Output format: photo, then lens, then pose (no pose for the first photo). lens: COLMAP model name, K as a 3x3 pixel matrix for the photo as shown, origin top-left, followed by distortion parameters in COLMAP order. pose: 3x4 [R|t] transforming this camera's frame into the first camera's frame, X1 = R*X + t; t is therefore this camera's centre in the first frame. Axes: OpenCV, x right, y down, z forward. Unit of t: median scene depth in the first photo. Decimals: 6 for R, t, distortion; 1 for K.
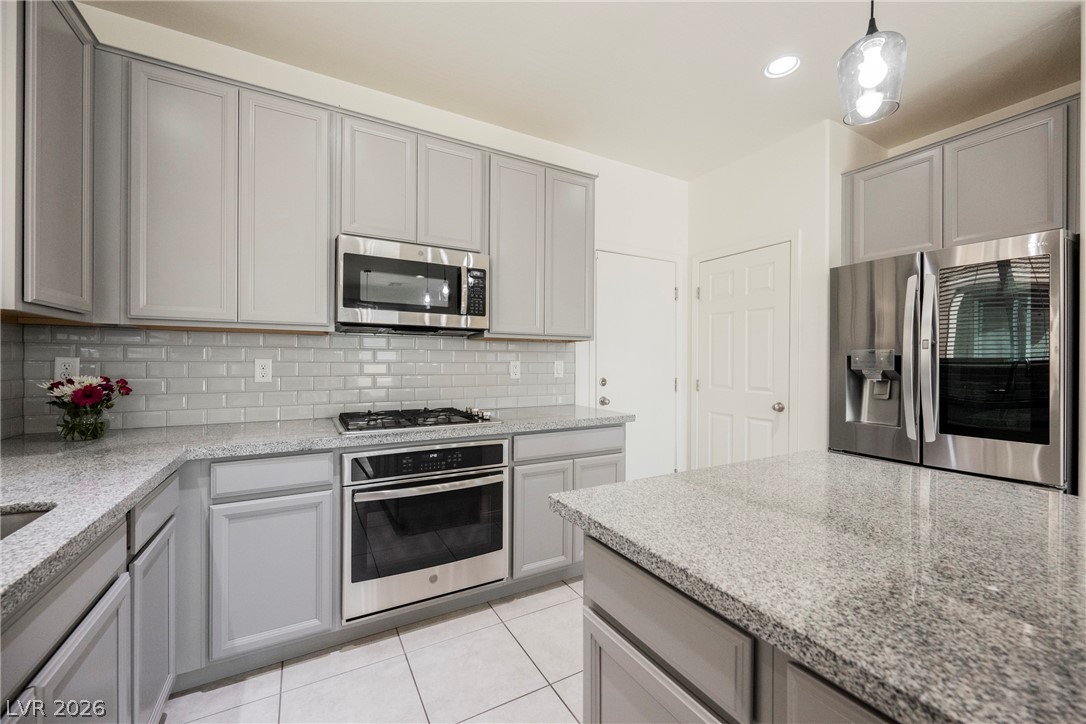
lens RADIAL K [[426.7, 0, 544.0], [0, 426.7, 361.9], [0, 0, 1]] dist [-0.003276, 0.000409]
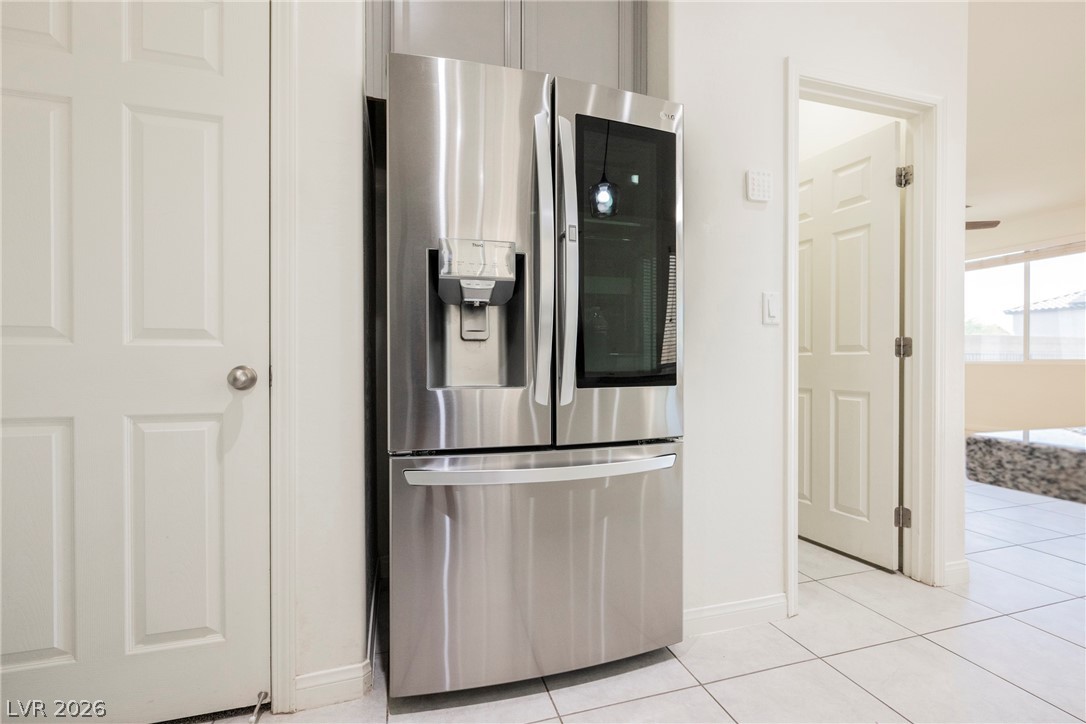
lens RADIAL K [[477.8, 0, 540.9], [0, 477.8, 356.1], [0, 0, 1]] dist [-0.001605, 0.000032]
pose [[0.218001, 0.001983, 0.975946, 0.268454], [0.006447, 0.999973, -0.003472, 0.127959], [-0.975927, 0.007049, 0.217983, 0.914778]]
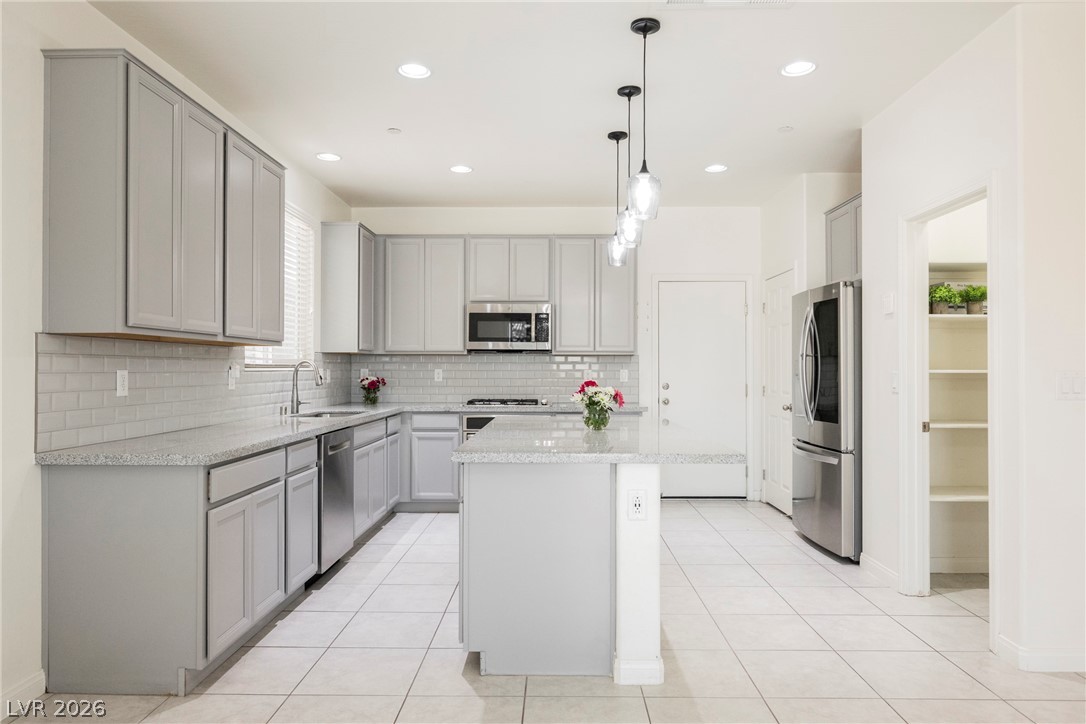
lens RADIAL K [[689.0, 0, 542.9], [0, 689.0, 361.7], [0, 0, 1]] dist [-0.005522, 0.002463]
pose [[0.861695, -0.010175, -0.507325, 1.313904], [0.001791, 0.999854, -0.017011, 0.013615], [0.507424, 0.013750, 0.861587, -1.416688]]
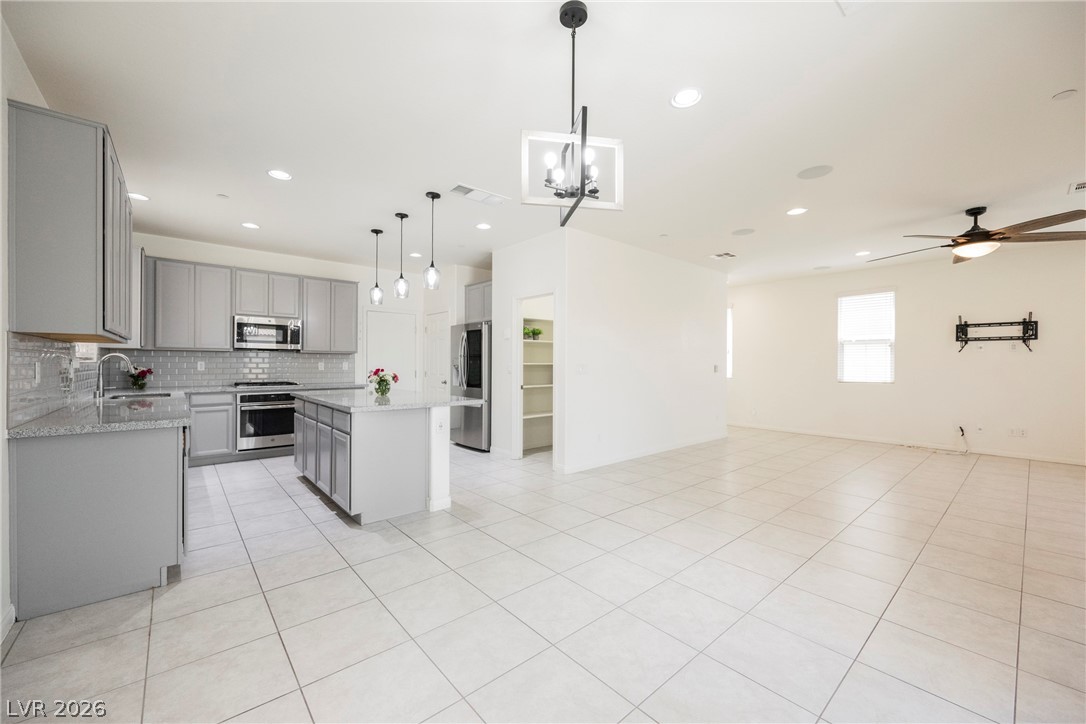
lens RADIAL K [[426.7, 0, 545.1], [0, 426.7, 363.2], [0, 0, 1]] dist [-0.003276, 0.000409]
pose [[0.979906, -0.000931, 0.199458, 0.876548], [0.001489, 0.999995, -0.002645, 0.013322], [-0.199454, 0.002888, 0.979903, -1.967935]]
